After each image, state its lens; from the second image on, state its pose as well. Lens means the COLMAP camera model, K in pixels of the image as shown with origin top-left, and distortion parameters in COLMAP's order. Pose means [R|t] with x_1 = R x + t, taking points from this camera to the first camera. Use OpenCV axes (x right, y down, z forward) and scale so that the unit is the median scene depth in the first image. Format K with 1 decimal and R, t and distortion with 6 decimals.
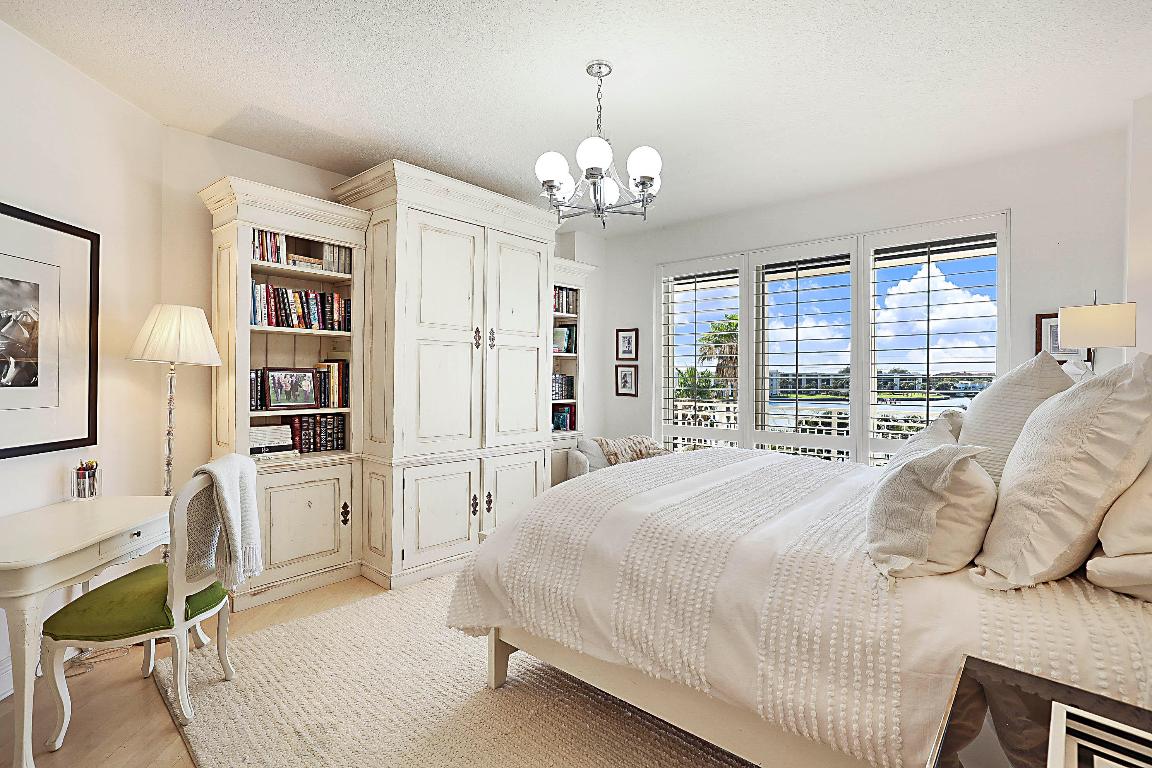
lens RADIAL K [[537.6, 0, 576.0], [0, 537.6, 384.0], [0, 0, 1]] dist [-0.000860, -0.000010]
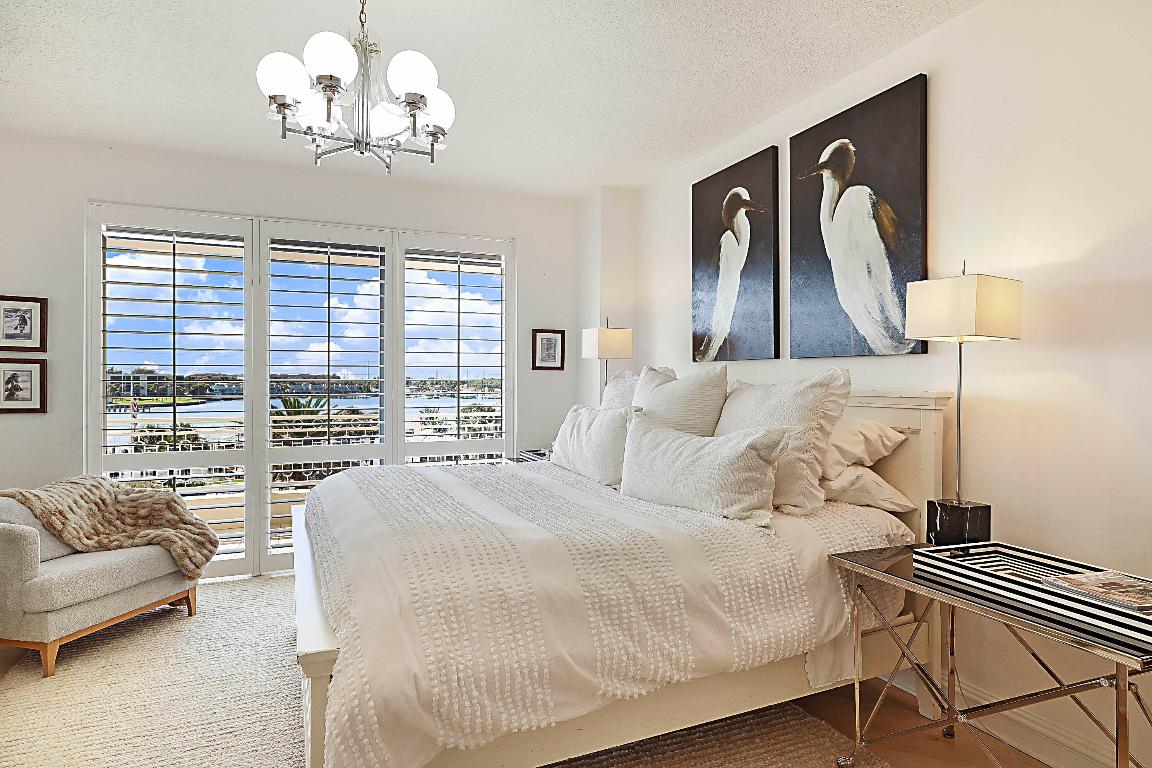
lens RADIAL K [[629.3, 0, 576.0], [0, 629.3, 384.0], [0, 0, 1]] dist [-0.005404, -0.000661]
pose [[0.431212, -0.008977, 0.902206, -0.386353], [0.011961, 0.999920, 0.004232, -0.006499], [-0.902171, 0.008966, 0.431285, 0.263055]]
